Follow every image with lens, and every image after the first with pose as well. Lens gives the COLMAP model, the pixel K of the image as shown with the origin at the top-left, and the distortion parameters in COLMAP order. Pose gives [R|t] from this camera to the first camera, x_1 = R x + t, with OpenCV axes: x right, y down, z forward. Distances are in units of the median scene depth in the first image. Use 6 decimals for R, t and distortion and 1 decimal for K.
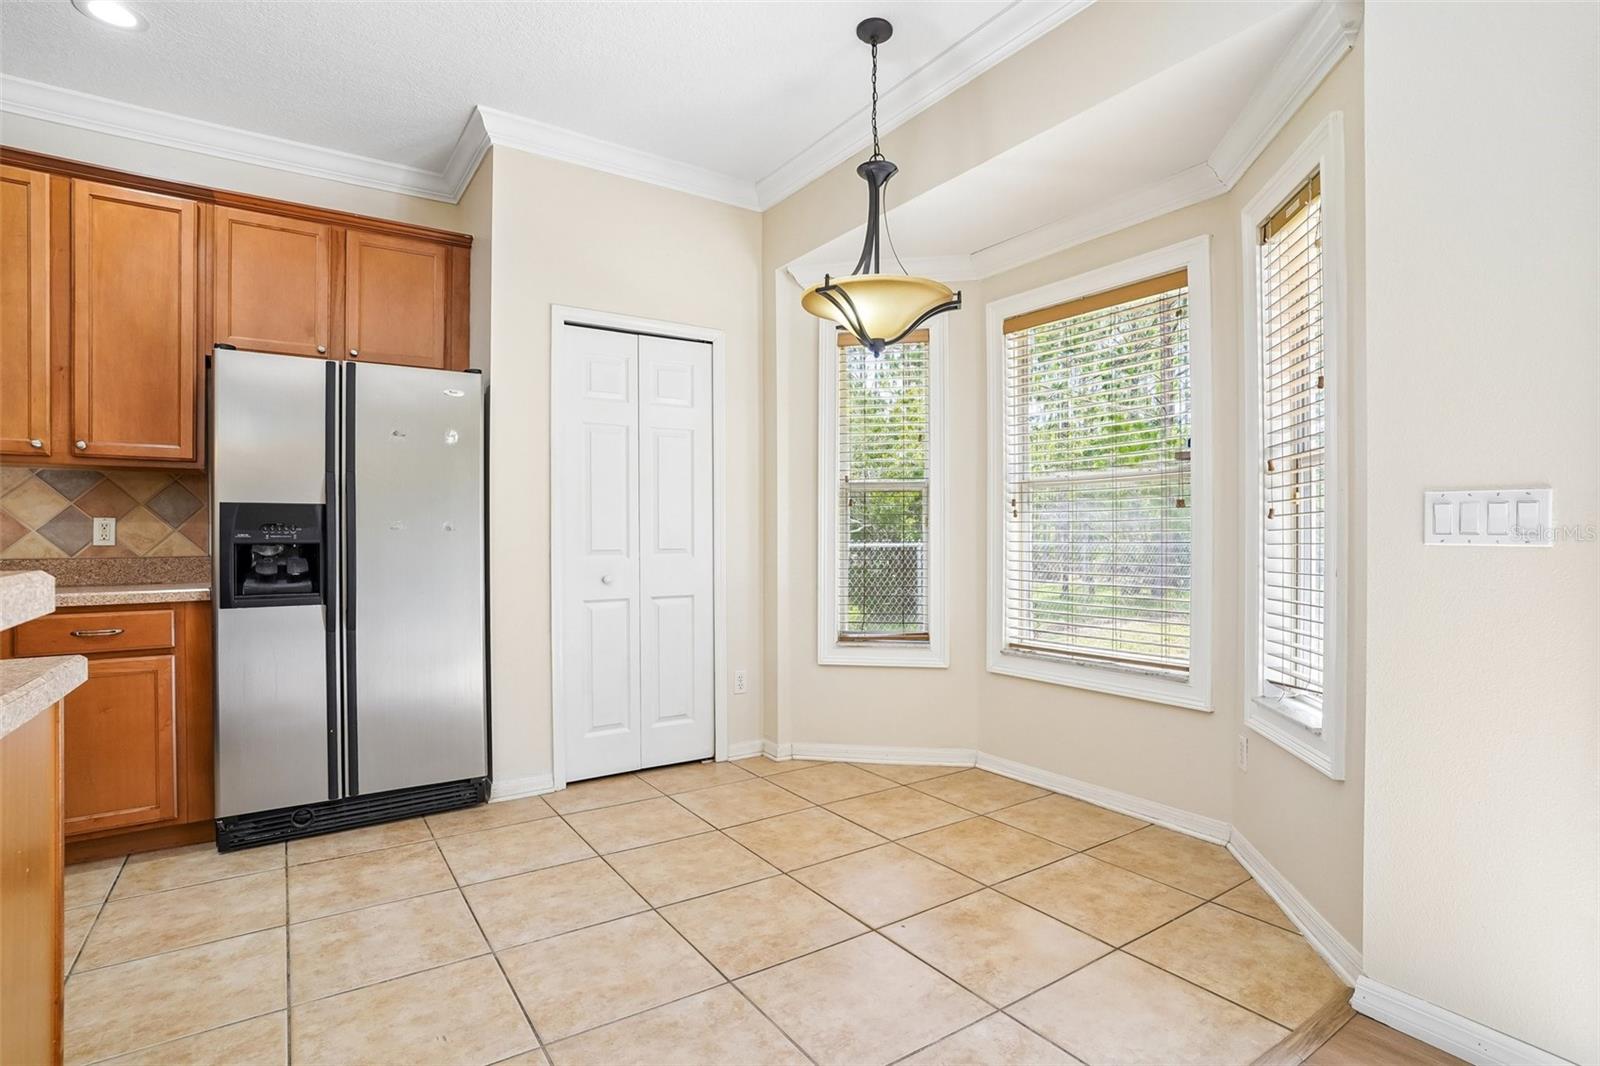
lens RADIAL K [[790.3, 0, 794.3], [0, 790.3, 536.2], [0, 0, 1]] dist [-0.043932, 0.015051]
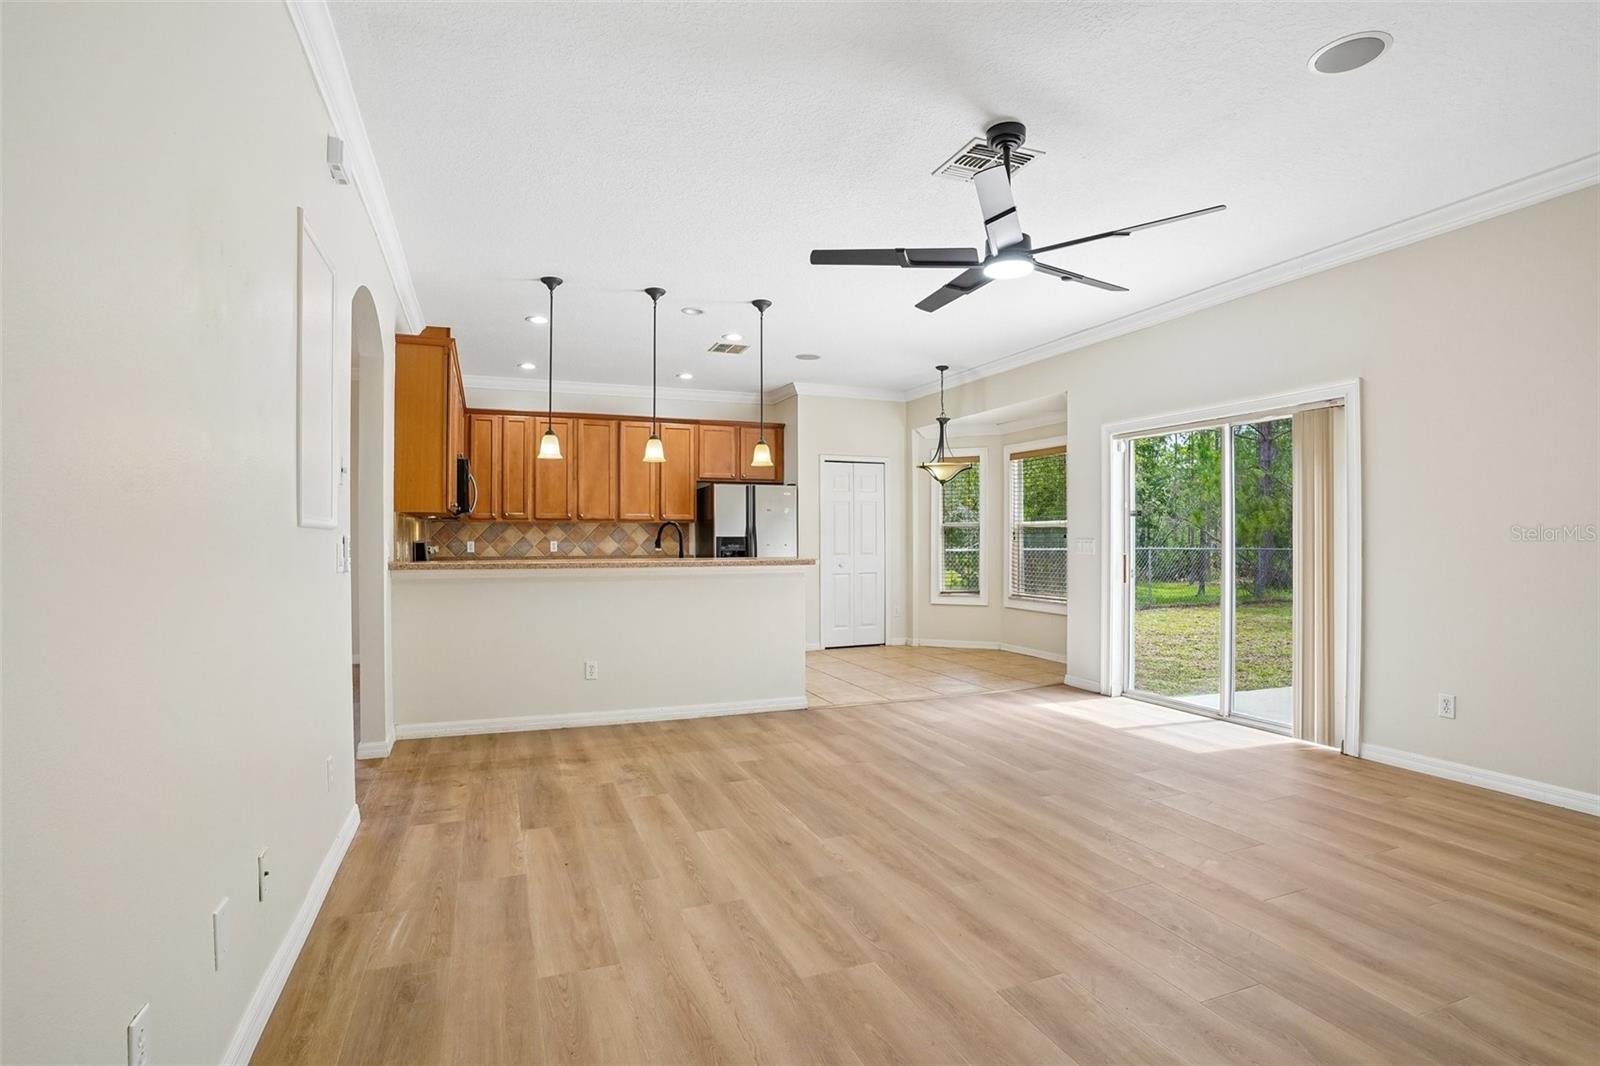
lens RADIAL K [[790.3, 0, 808.9], [0, 790.3, 537.6], [0, 0, 1]] dist [-0.043932, 0.015051]
pose [[0.980987, 0.000140, -0.194073, 0.171041], [-0.000158, 1.000000, -0.000080, -0.037986], [0.194073, 0.000109, 0.980987, -1.748416]]
